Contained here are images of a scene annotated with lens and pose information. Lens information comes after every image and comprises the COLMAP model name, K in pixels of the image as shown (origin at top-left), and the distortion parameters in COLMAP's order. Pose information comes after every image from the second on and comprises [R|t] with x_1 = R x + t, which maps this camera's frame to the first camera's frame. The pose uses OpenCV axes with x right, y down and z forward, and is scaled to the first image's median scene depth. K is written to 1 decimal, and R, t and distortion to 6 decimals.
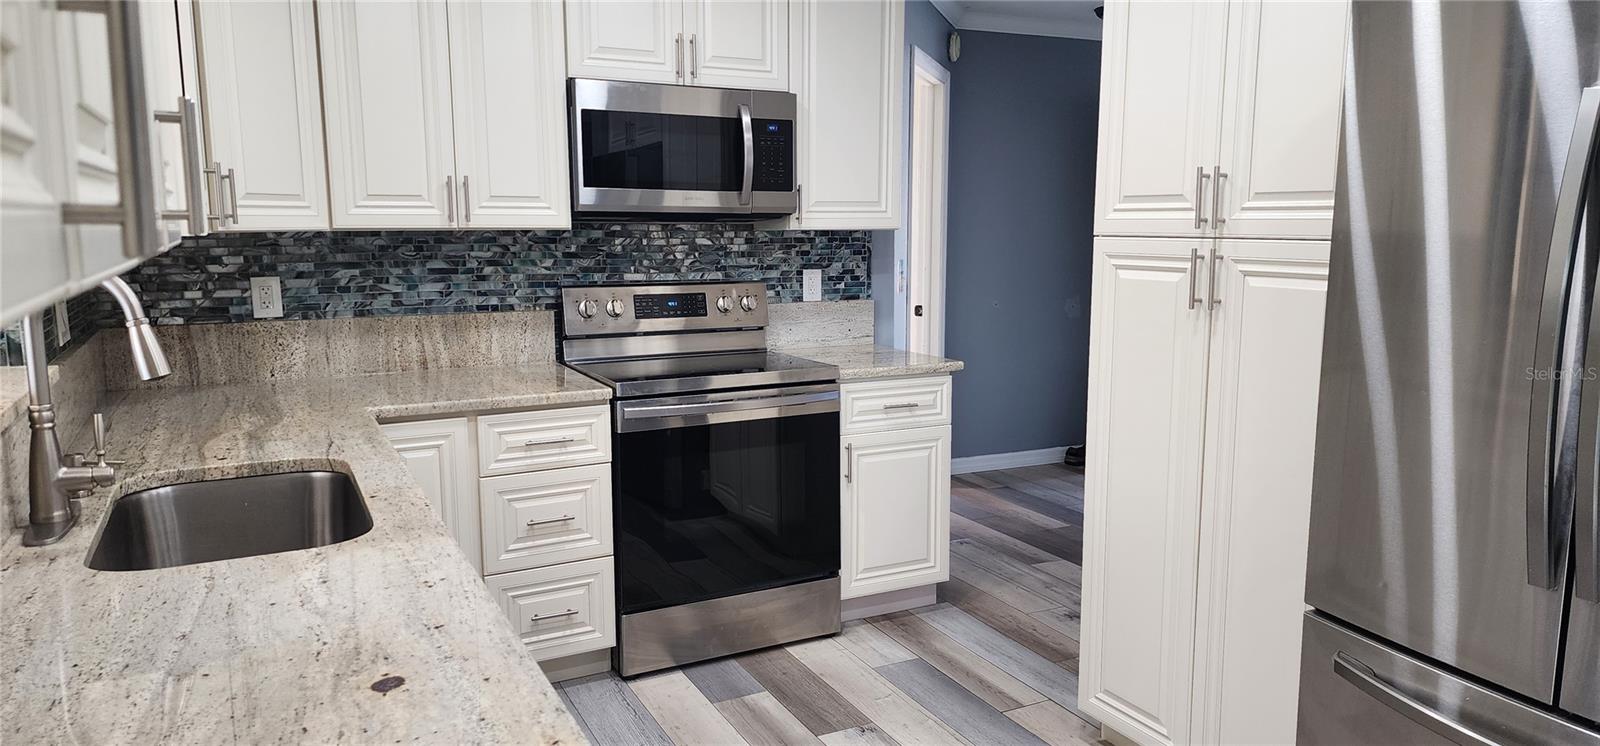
lens RADIAL K [[1063.7, 0, 806.7], [0, 1063.7, 364.5], [0, 0, 1]] dist [0.075750, -0.065456]
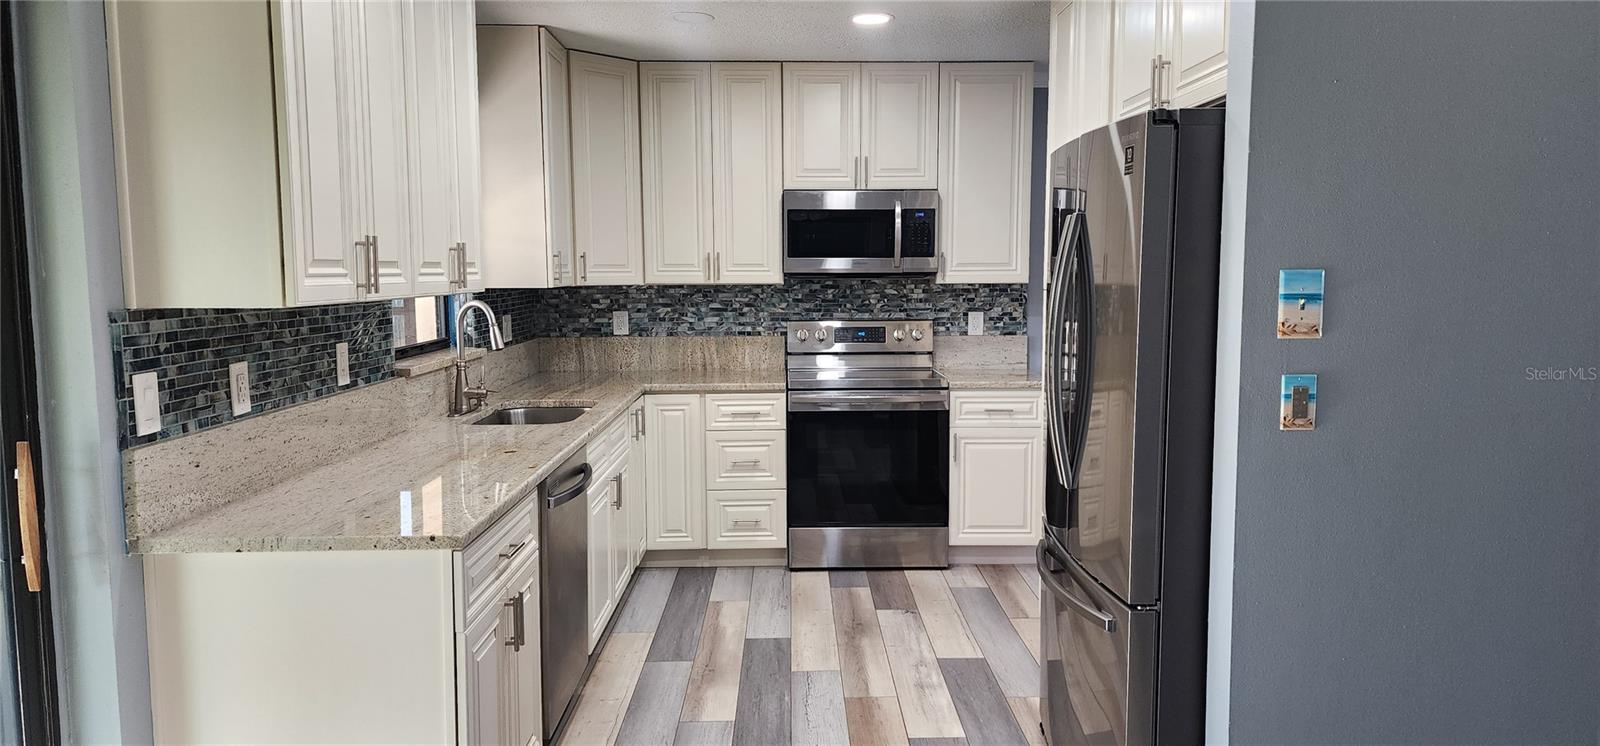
lens RADIAL K [[1063.7, 0, 816.3], [0, 1063.7, 368.1], [0, 0, 1]] dist [0.075750, -0.065456]
pose [[0.900208, 0.037392, -0.433852, 0.519407], [-0.055465, 0.998037, -0.029068, 0.041468], [0.431914, 0.050231, 0.900515, -0.393912]]
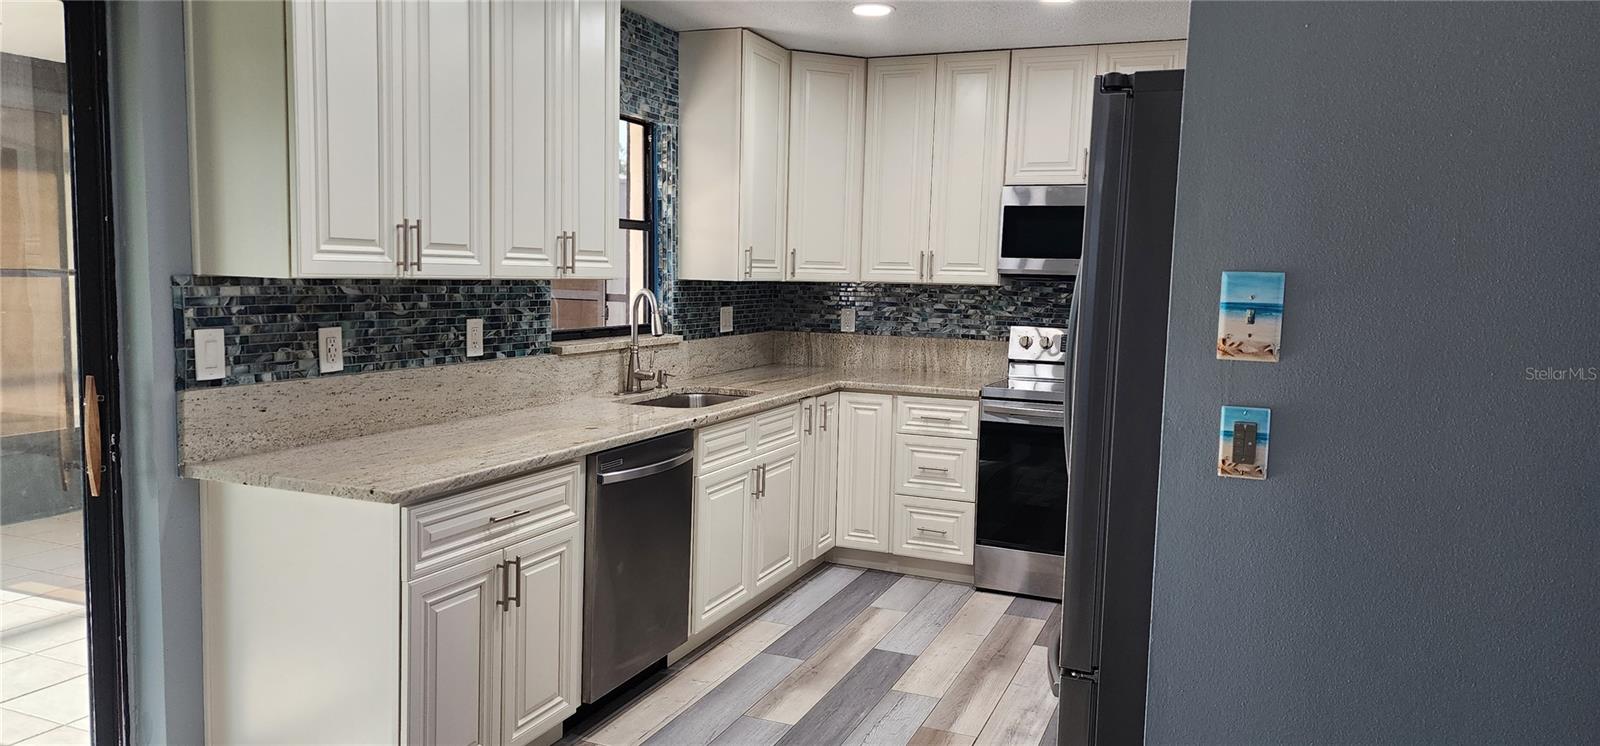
lens RADIAL K [[1063.7, 0, 805.9], [0, 1063.7, 371.1], [0, 0, 1]] dist [0.075750, -0.065456]
pose [[0.646515, 0.090070, -0.757565, 0.754718], [-0.130081, 0.991480, 0.006869, 0.016111], [0.751729, 0.094104, 0.652723, -0.160611]]
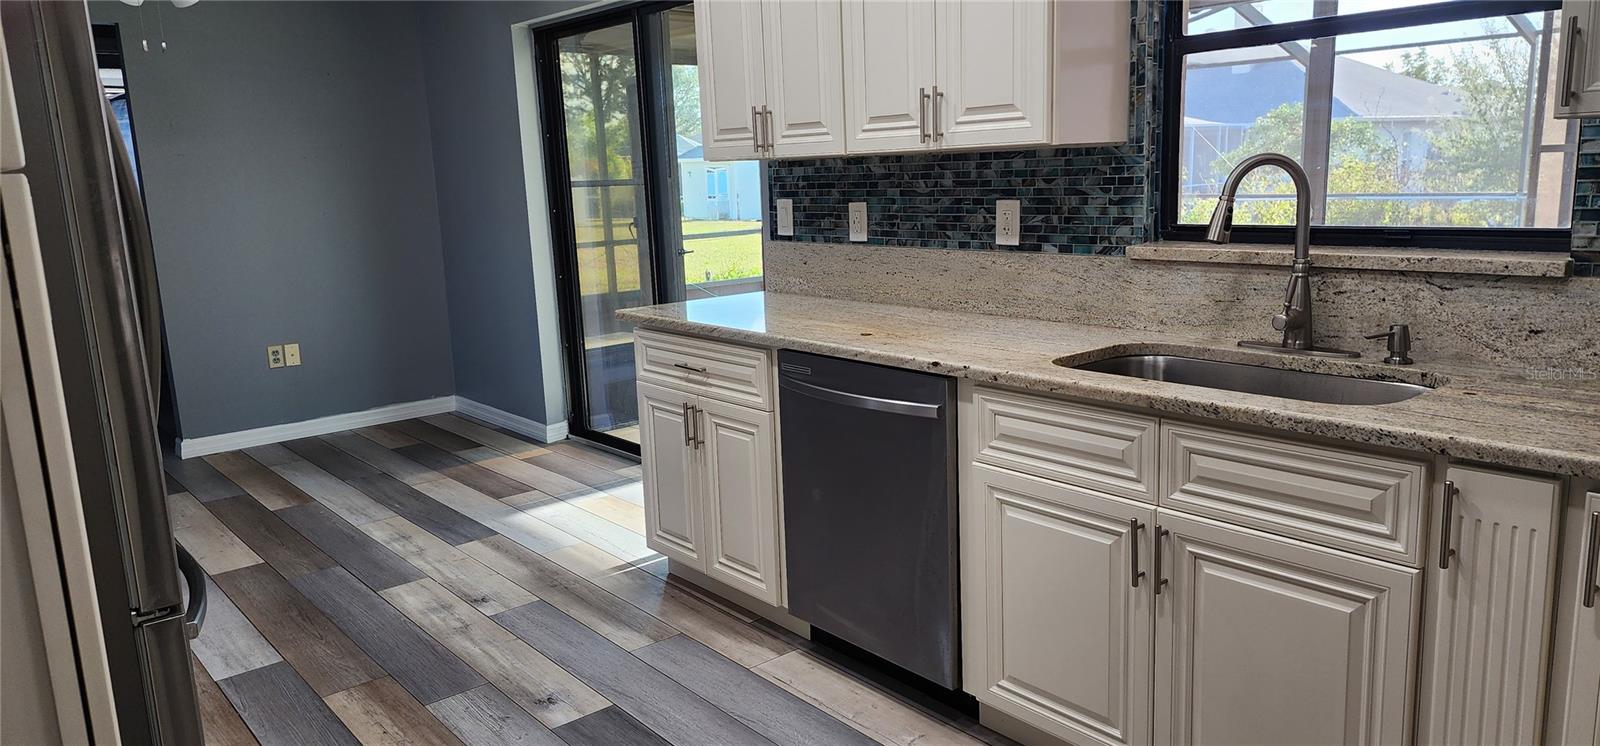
lens RADIAL K [[1063.7, 0, 799.0], [0, 1063.7, 368.6], [0, 0, 1]] dist [0.075750, -0.065456]
pose [[-0.975700, 0.076595, -0.205286, 0.089099], [0.008382, 0.949271, 0.314348, -0.134016], [0.218949, 0.304989, -0.926846, 1.119561]]
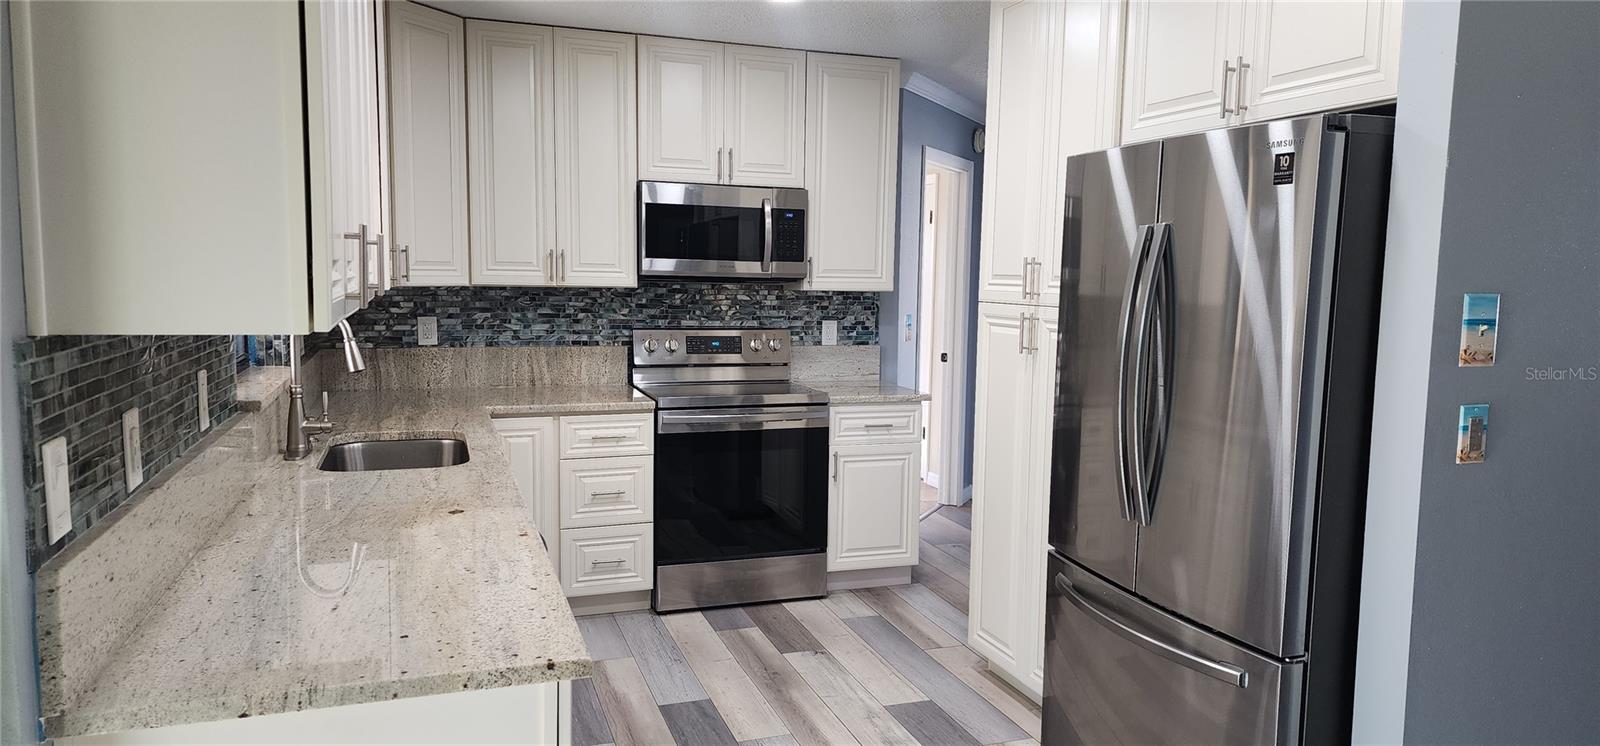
lens RADIAL K [[1063.7, 0, 816.6], [0, 1063.7, 371.3], [0, 0, 1]] dist [0.075750, -0.065456]
pose [[0.991135, 0.029945, -0.129440, 0.196727], [-0.035241, 0.998625, -0.038819, 0.028036], [0.128099, 0.043036, 0.990827, -0.342167]]
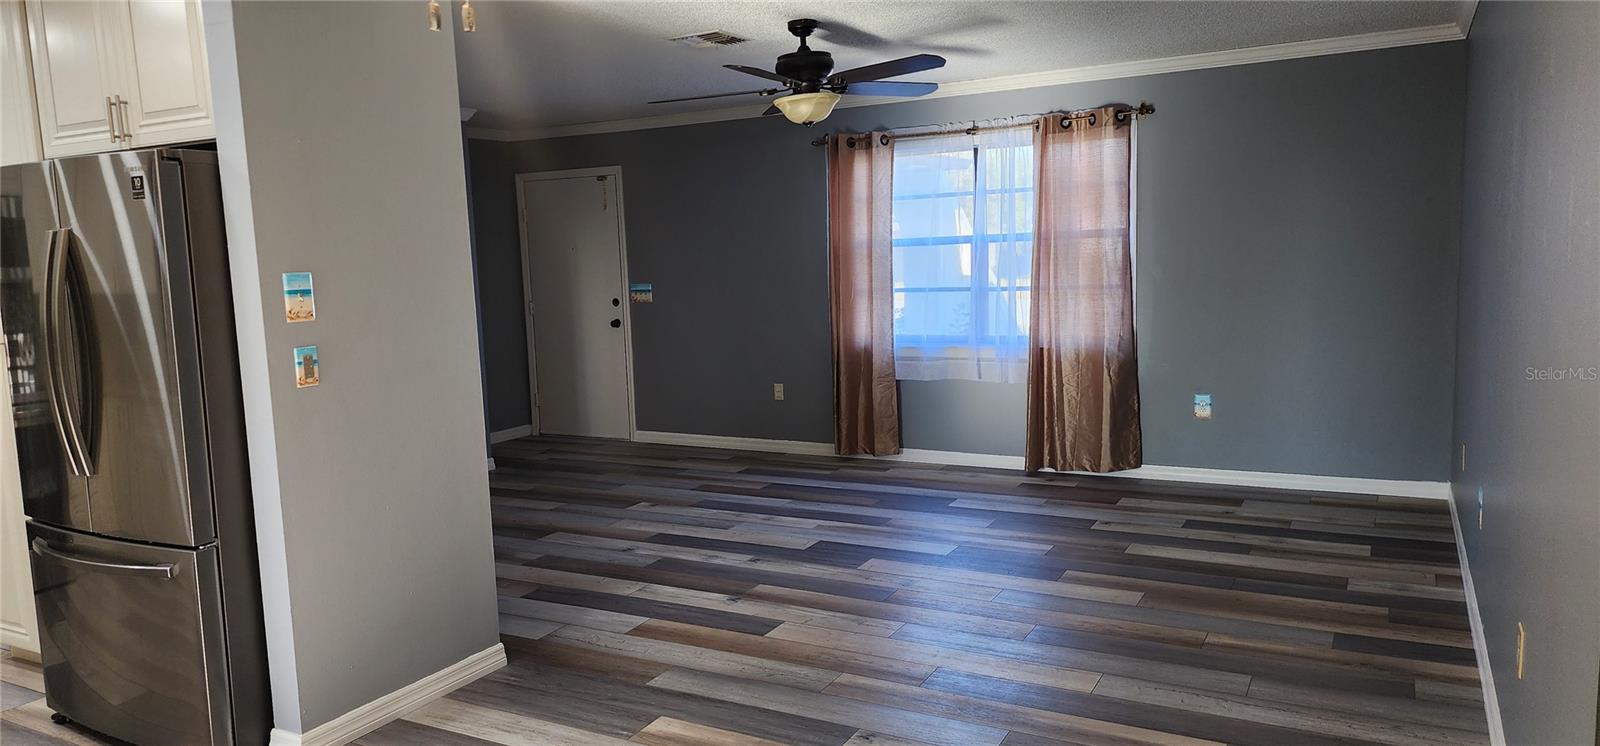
lens RADIAL K [[1063.7, 0, 796.6], [0, 1063.7, 375.0], [0, 0, 1]] dist [0.075750, -0.065456]
pose [[0.827355, -0.099103, 0.552867, 0.330370], [0.113784, 0.993475, 0.007807, 0.075803], [-0.550033, 0.056448, 0.833233, -0.686697]]
